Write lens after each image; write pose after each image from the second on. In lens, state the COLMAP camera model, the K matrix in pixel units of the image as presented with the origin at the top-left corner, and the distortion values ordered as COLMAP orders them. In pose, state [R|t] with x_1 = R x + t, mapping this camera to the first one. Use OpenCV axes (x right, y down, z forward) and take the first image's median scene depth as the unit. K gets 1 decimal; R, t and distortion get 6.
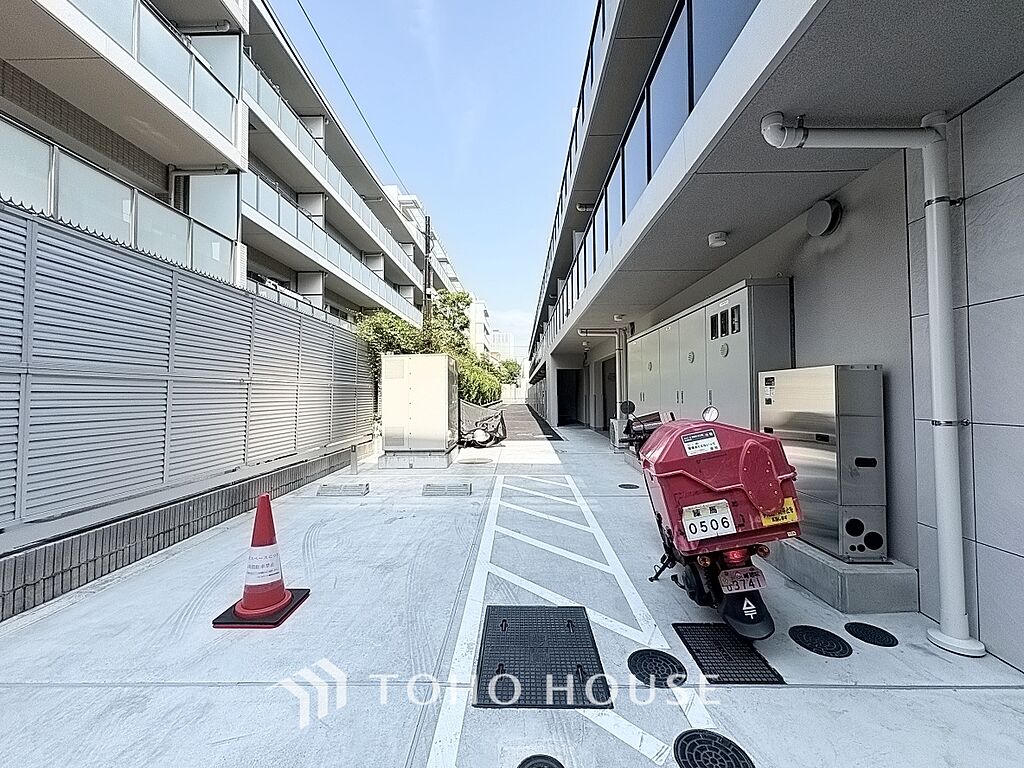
lens RADIAL K [[407.9, 0, 512.0], [0, 407.9, 384.0], [0, 0, 1]] dist [0.001146, 0.000109]
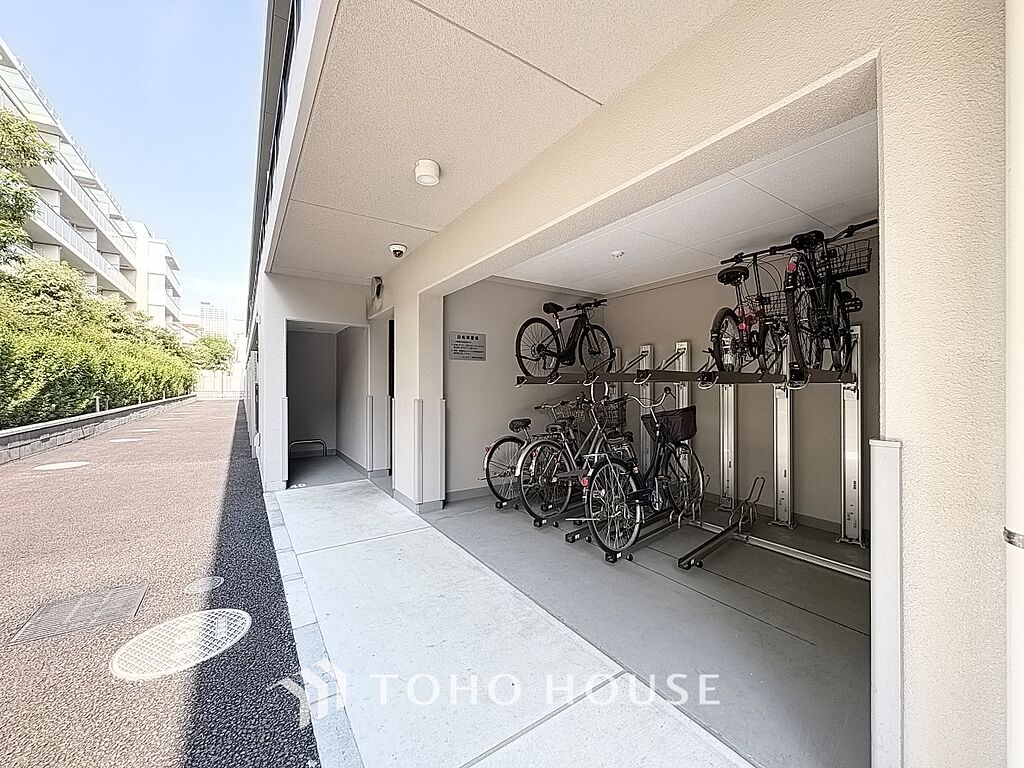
lens RADIAL K [[407.9, 0, 512.0], [0, 407.9, 384.0], [0, 0, 1]] dist [0.001146, 0.000109]
pose [[0.823206, 0.007861, 0.567688, 0.019356], [-0.019985, 0.999686, 0.015137, 0.002199], [-0.567391, -0.023806, 0.823105, 0.162296]]
